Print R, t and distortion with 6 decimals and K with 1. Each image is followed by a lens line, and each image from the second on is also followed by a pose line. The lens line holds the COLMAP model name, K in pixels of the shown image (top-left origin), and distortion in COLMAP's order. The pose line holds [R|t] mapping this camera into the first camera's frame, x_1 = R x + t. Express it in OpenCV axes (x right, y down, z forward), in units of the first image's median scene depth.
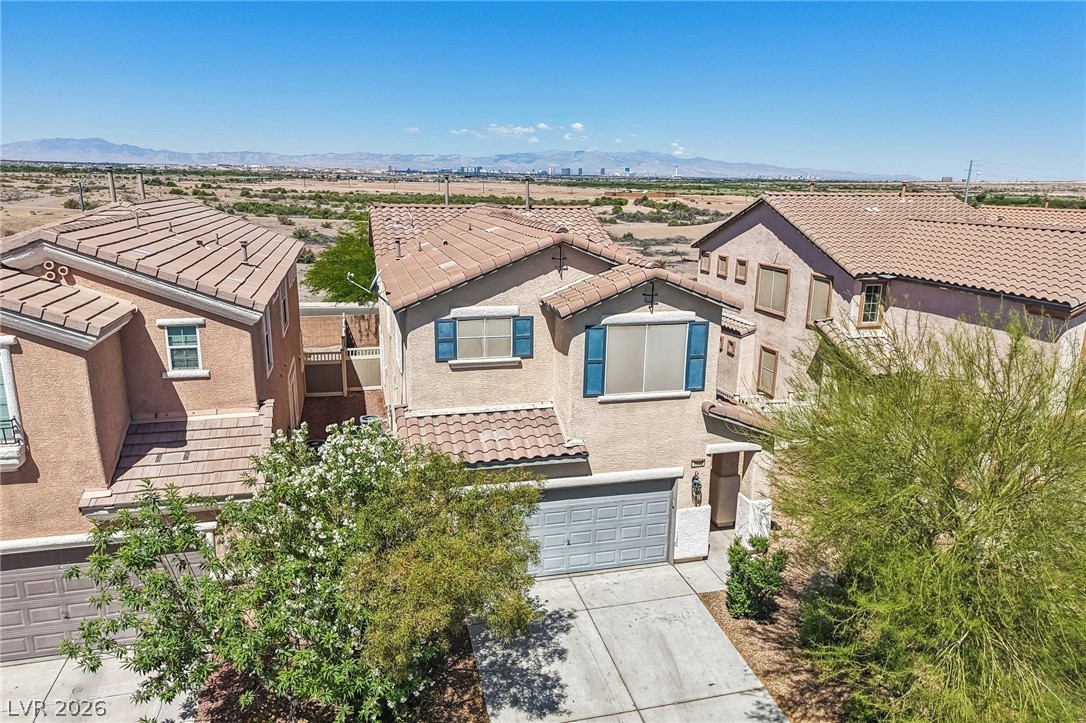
lens RADIAL K [[736.2, 0, 543.0], [0, 736.2, 361.5], [0, 0, 1]] dist [0.009319, -0.004064]
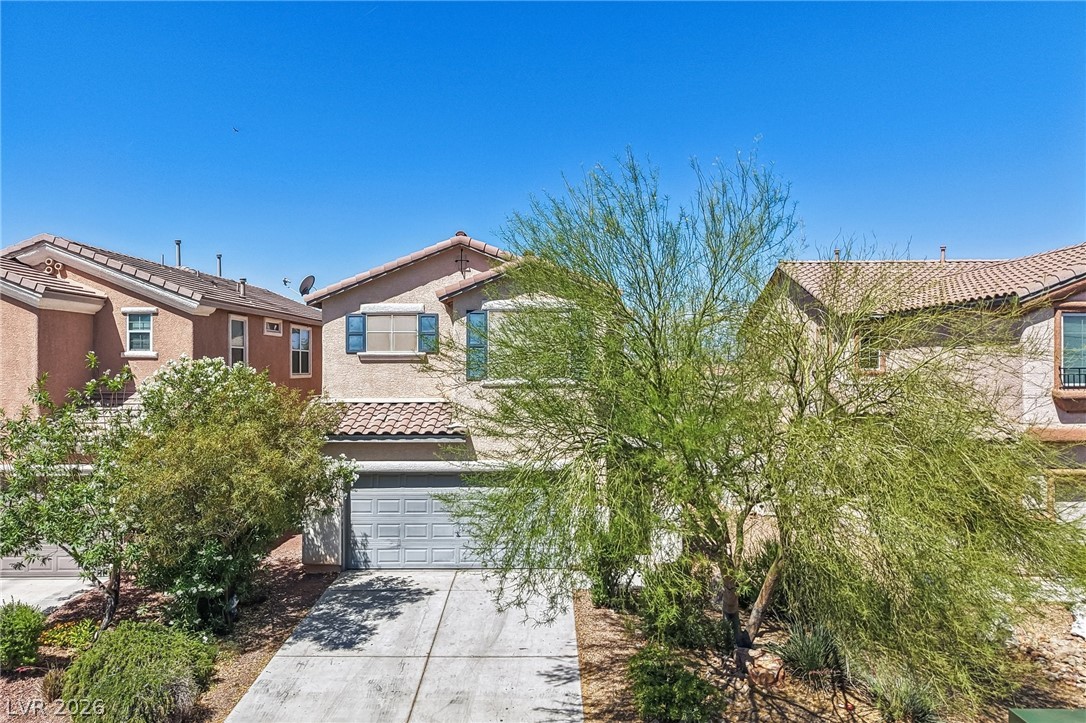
lens RADIAL K [[761.0, 0, 540.9], [0, 761.0, 348.8], [0, 0, 1]] dist [0.004062, 0.004397]
pose [[0.965232, -0.020355, -0.260601, 0.451760], [-0.045611, 0.968554, -0.244588, 0.271349], [0.257385, 0.247971, 0.933950, 0.011363]]
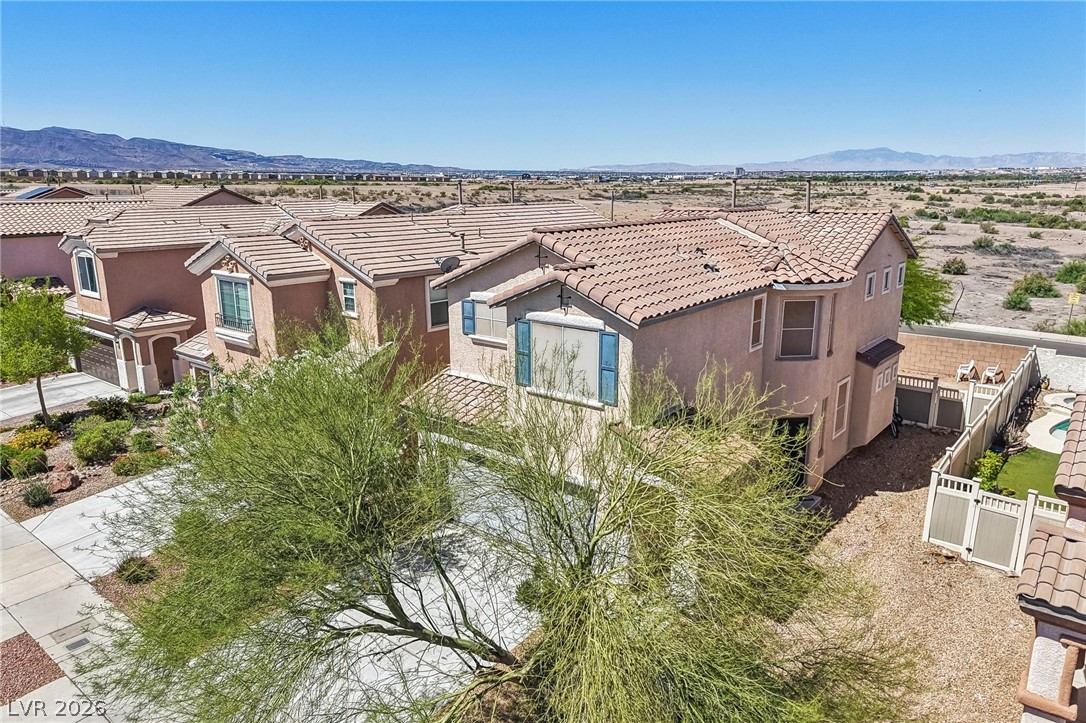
lens RADIAL K [[736.2, 0, 543.0], [0, 736.2, 361.5], [0, 0, 1]] dist [0.009319, -0.004064]
pose [[0.583175, 0.172923, -0.793728, 0.958784], [-0.178959, 0.980424, 0.082111, -0.082772], [0.792389, 0.094160, 0.602705, 0.387986]]
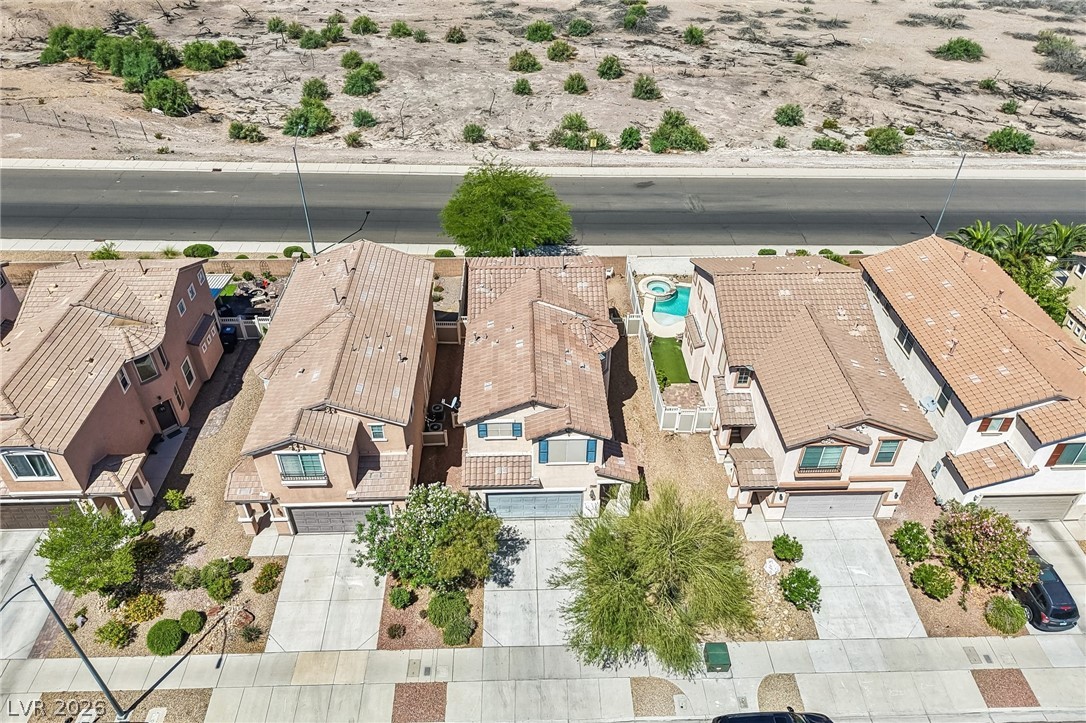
lens RADIAL K [[747.3, 0, 541.3], [0, 747.3, 356.2], [0, 0, 1]] dist [0.006750, -0.011622]
pose [[0.974603, 0.126321, -0.184913, 0.466732], [-0.042433, 0.914930, 0.401376, -1.233754], [0.219885, -0.383336, 0.897053, -0.997601]]
